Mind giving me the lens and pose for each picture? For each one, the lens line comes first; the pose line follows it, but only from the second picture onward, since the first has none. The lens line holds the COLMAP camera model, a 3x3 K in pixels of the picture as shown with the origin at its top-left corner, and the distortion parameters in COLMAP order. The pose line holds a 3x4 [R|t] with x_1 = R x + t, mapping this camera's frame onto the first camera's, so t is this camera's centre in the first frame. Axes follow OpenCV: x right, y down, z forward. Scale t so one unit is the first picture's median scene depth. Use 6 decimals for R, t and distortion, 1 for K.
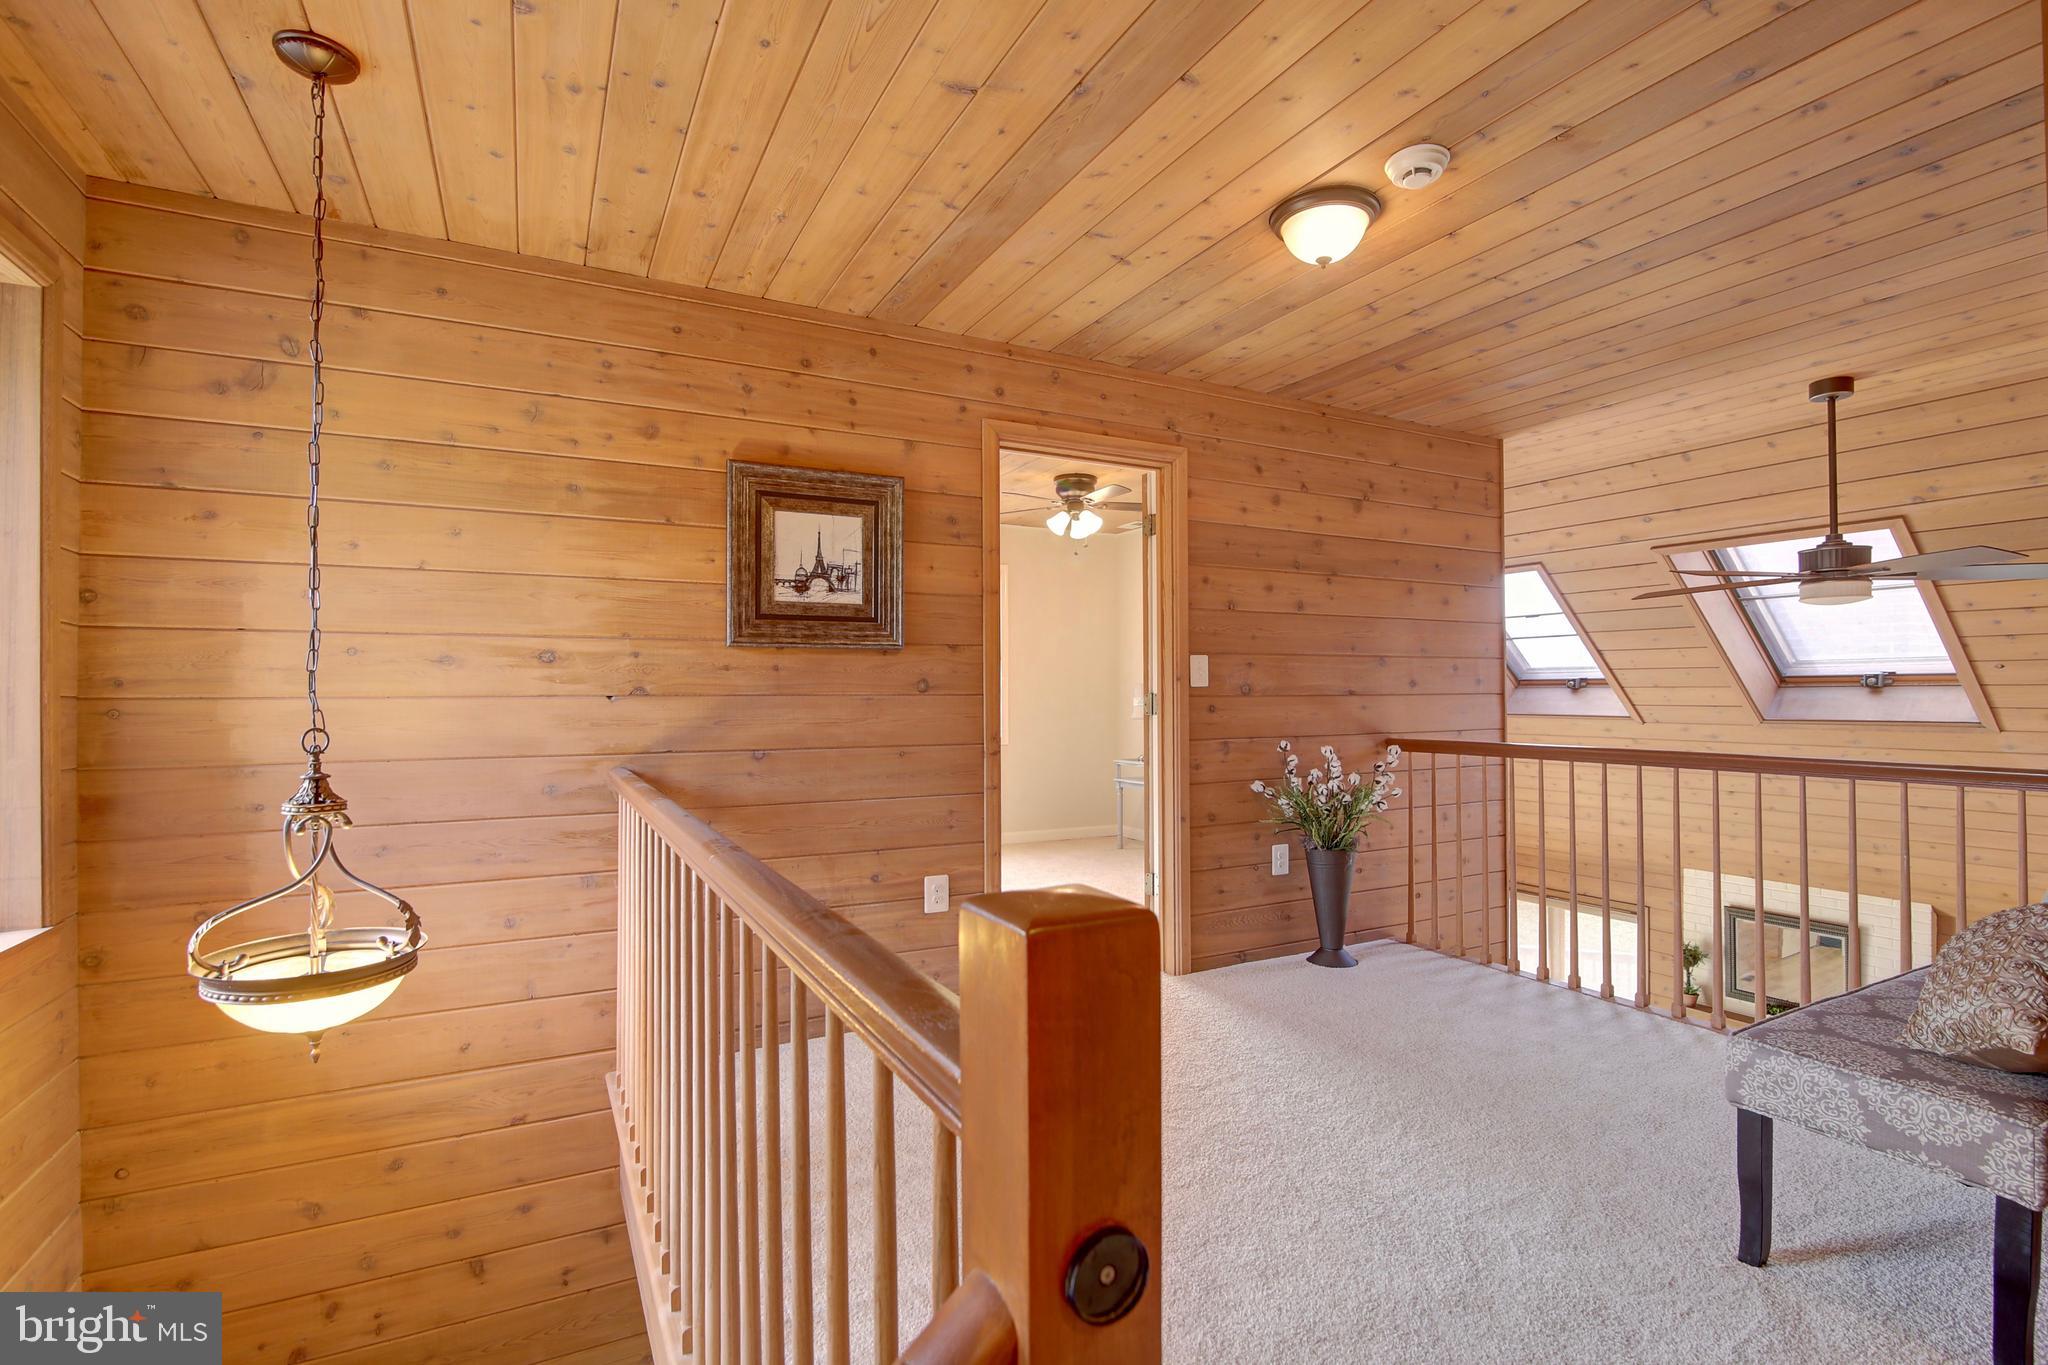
lens RADIAL K [[954.9, 0, 1023.6], [0, 954.9, 683.9], [0, 0, 1]] dist [-0.021784, 0.001361]
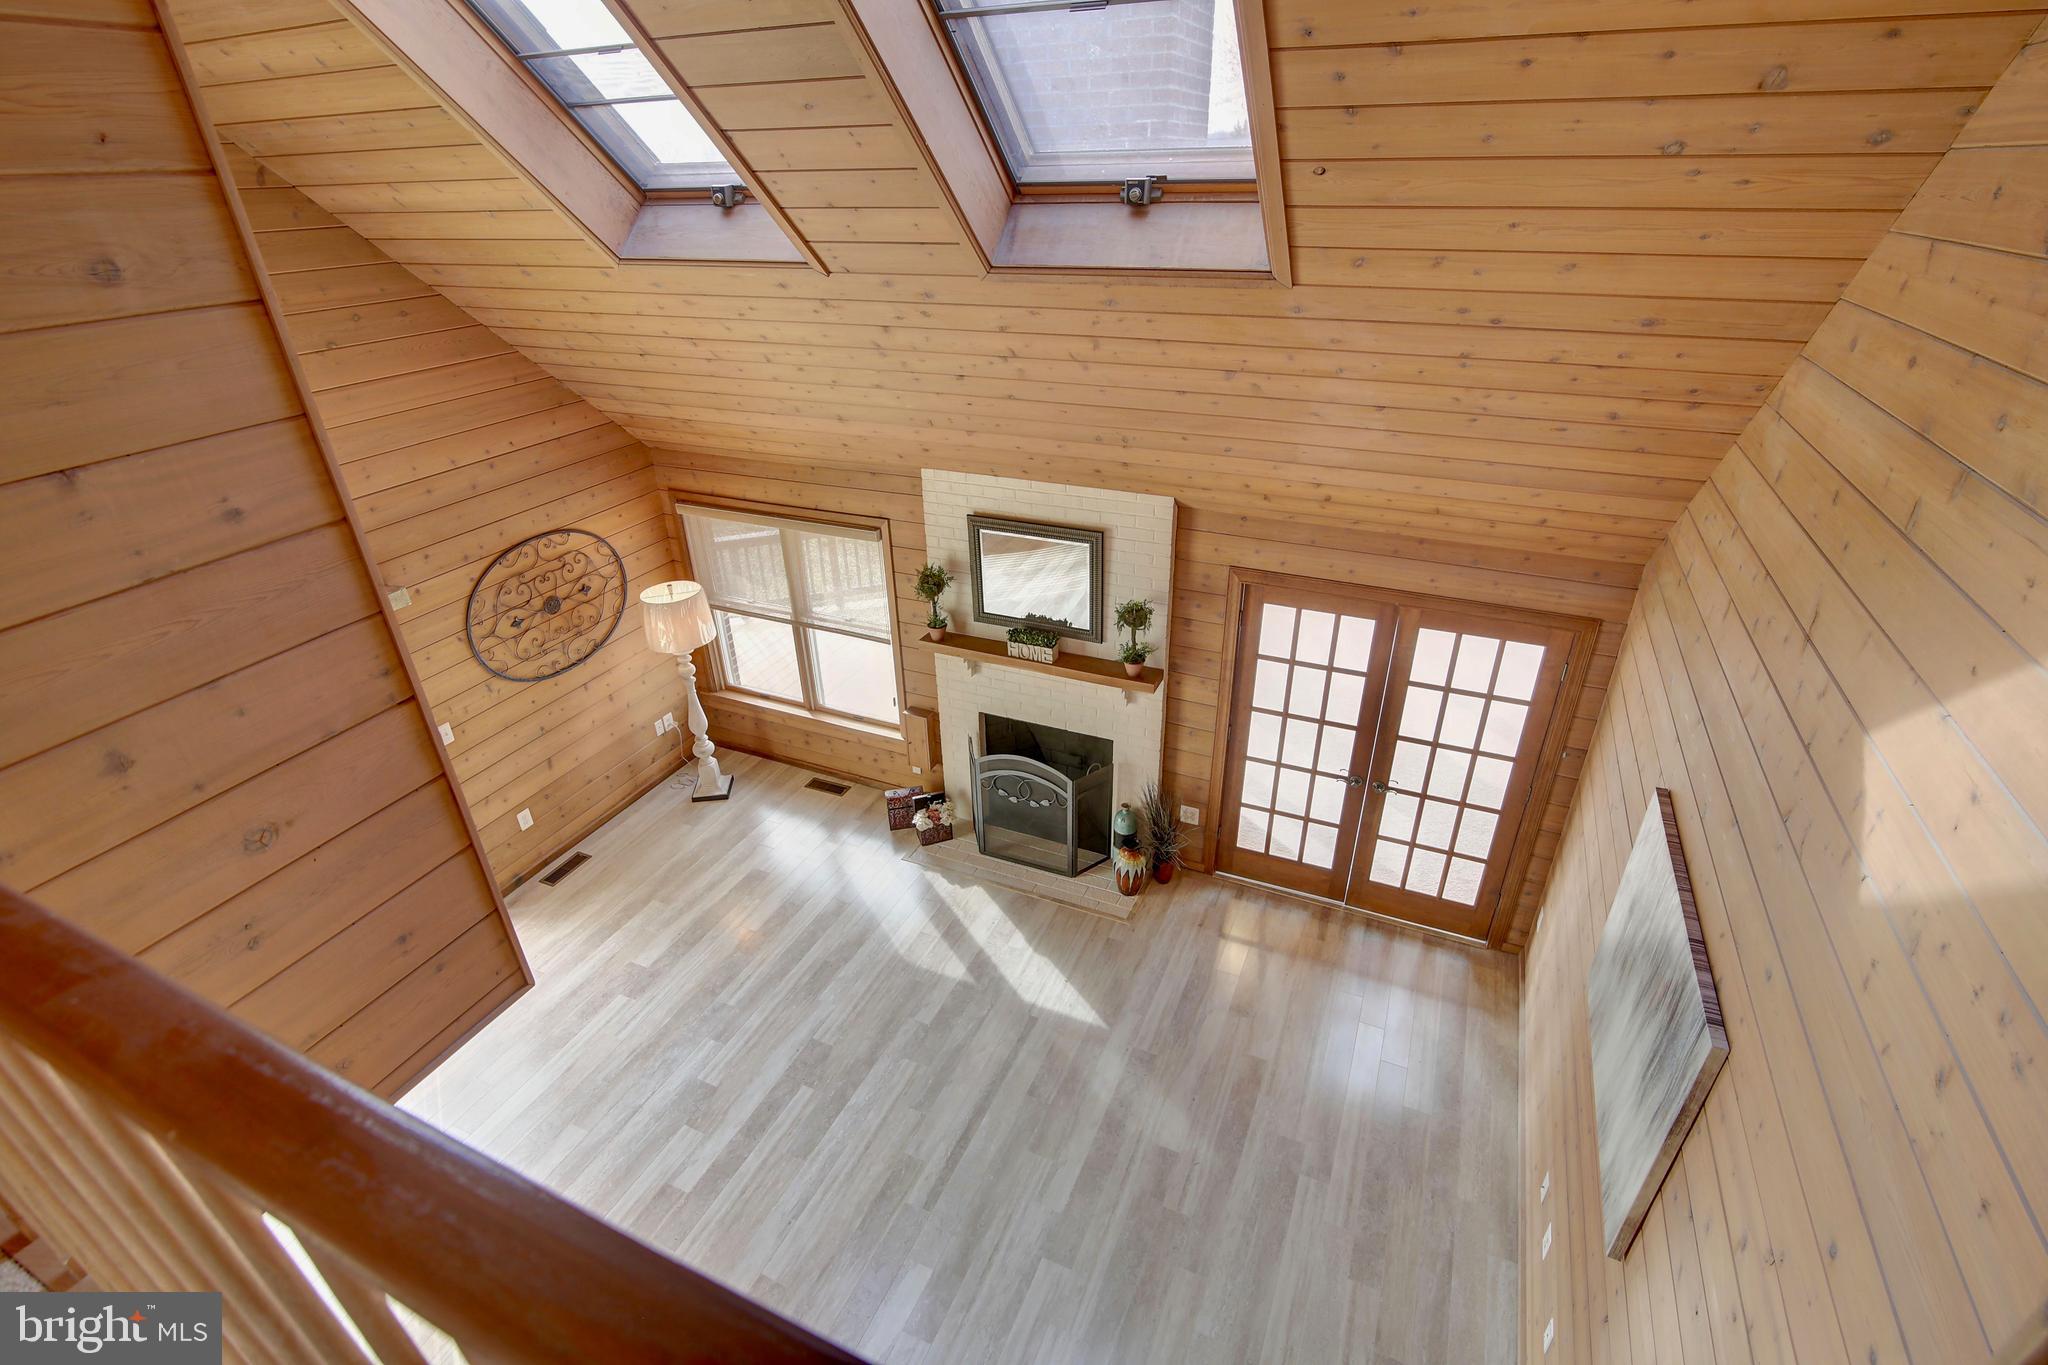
lens RADIAL K [[938.2, 0, 1024.0], [0, 938.2, 682.5], [0, 0, 1]] dist [-0.021287, 0.000584]
pose [[0.791891, -0.306294, 0.528293, 0.780011], [0.011197, 0.872251, 0.488930, -0.039176], [-0.610560, -0.381264, 0.694157, 0.911218]]
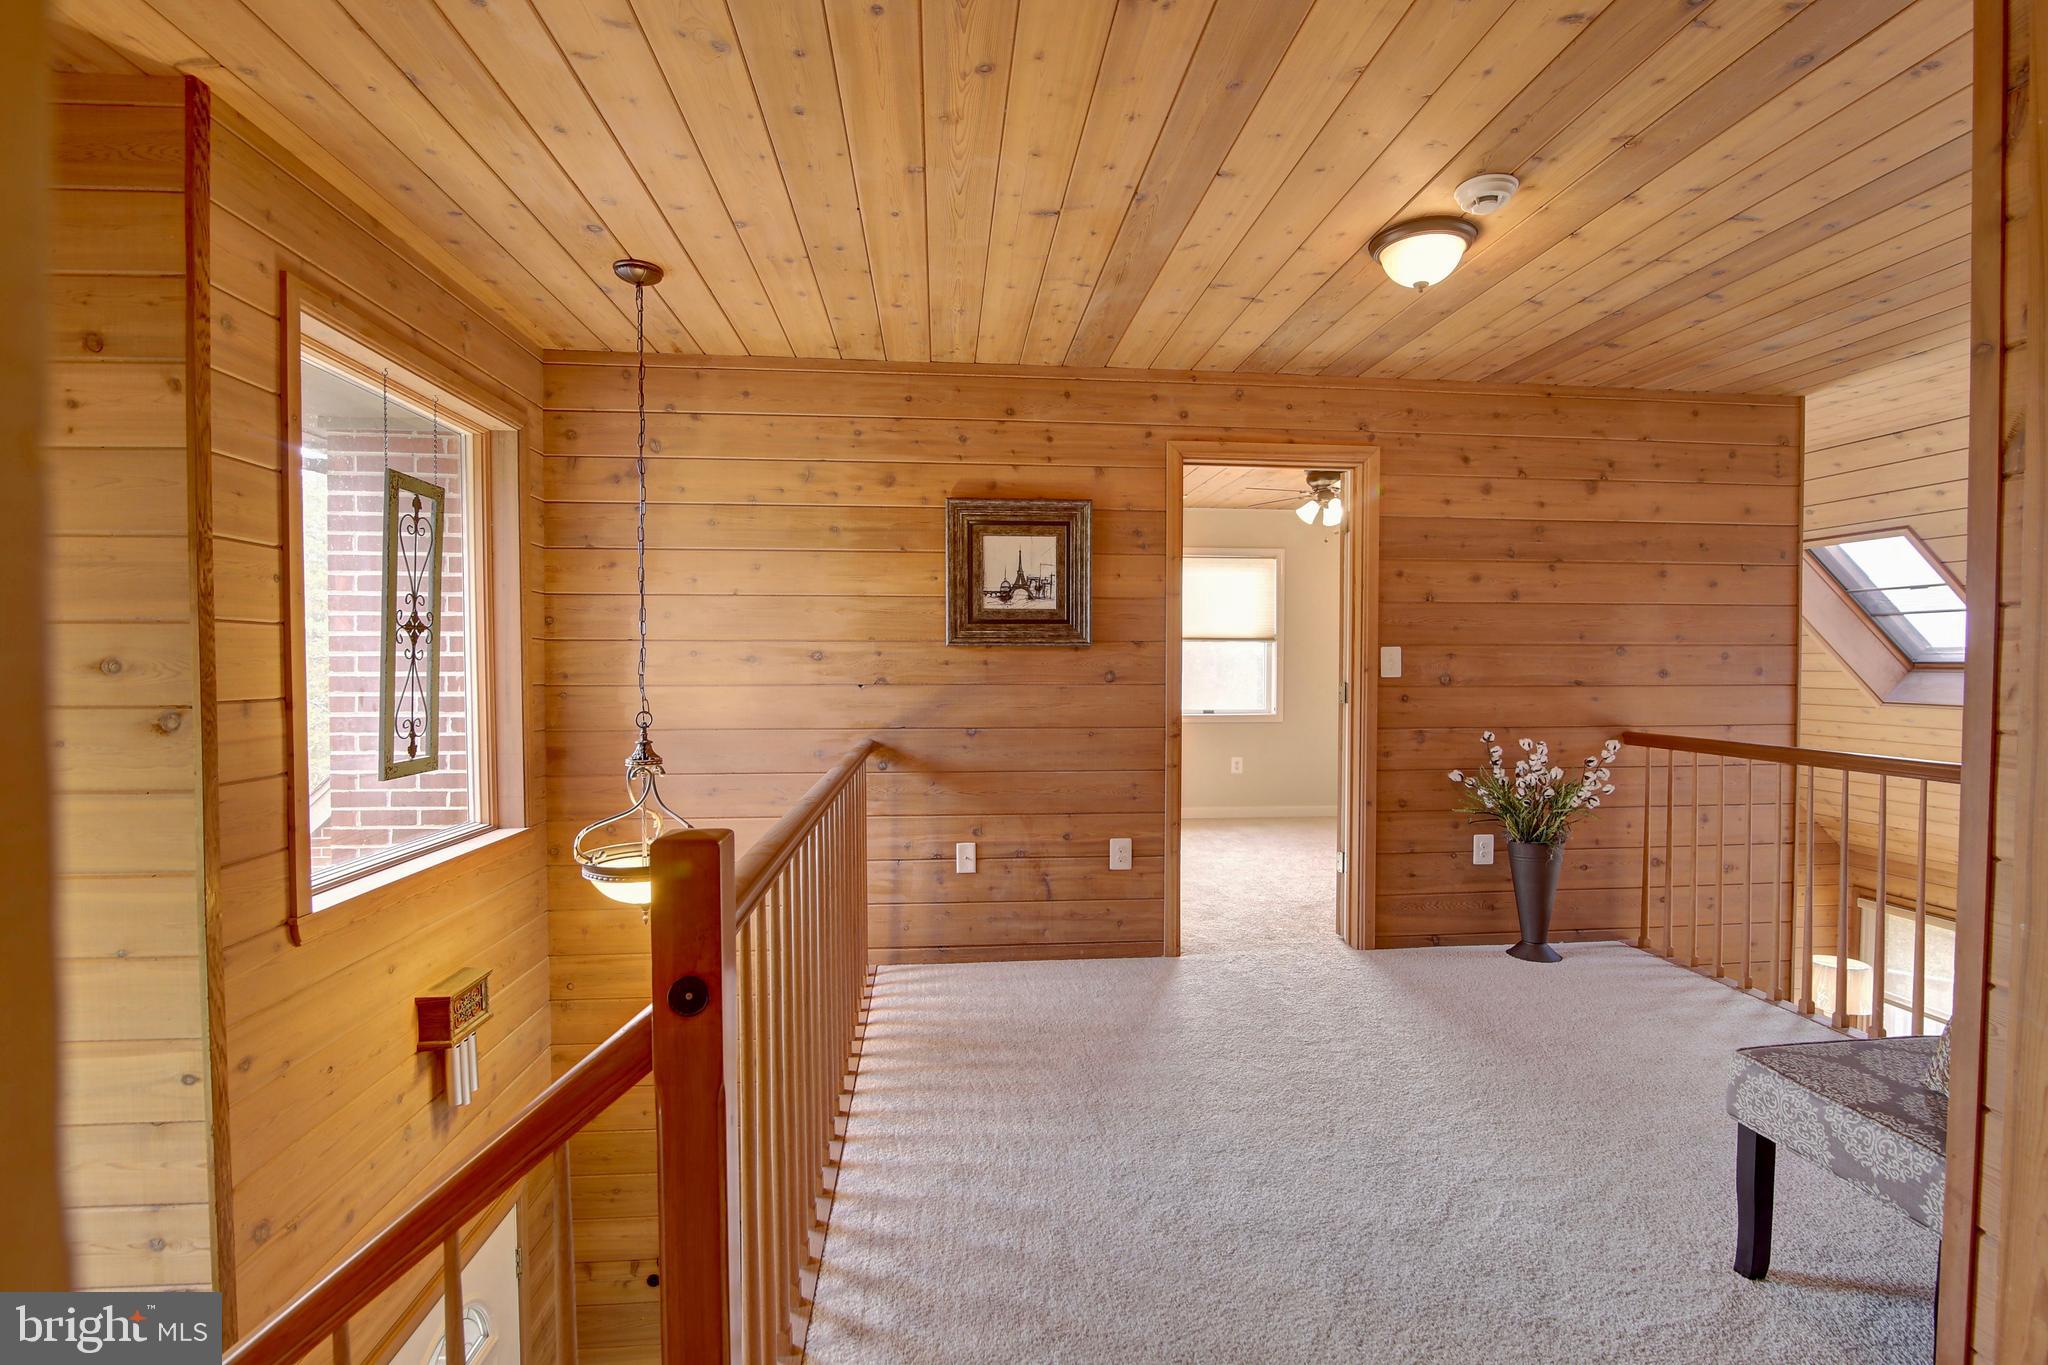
lens RADIAL K [[938.2, 0, 1024.0], [0, 938.2, 682.5], [0, 0, 1]] dist [-0.021287, 0.000584]
pose [[0.925441, 0.012960, -0.378669, 0.252189], [-0.000386, 0.999447, 0.033261, -0.031637], [0.378891, -0.030635, 0.924934, -0.115070]]
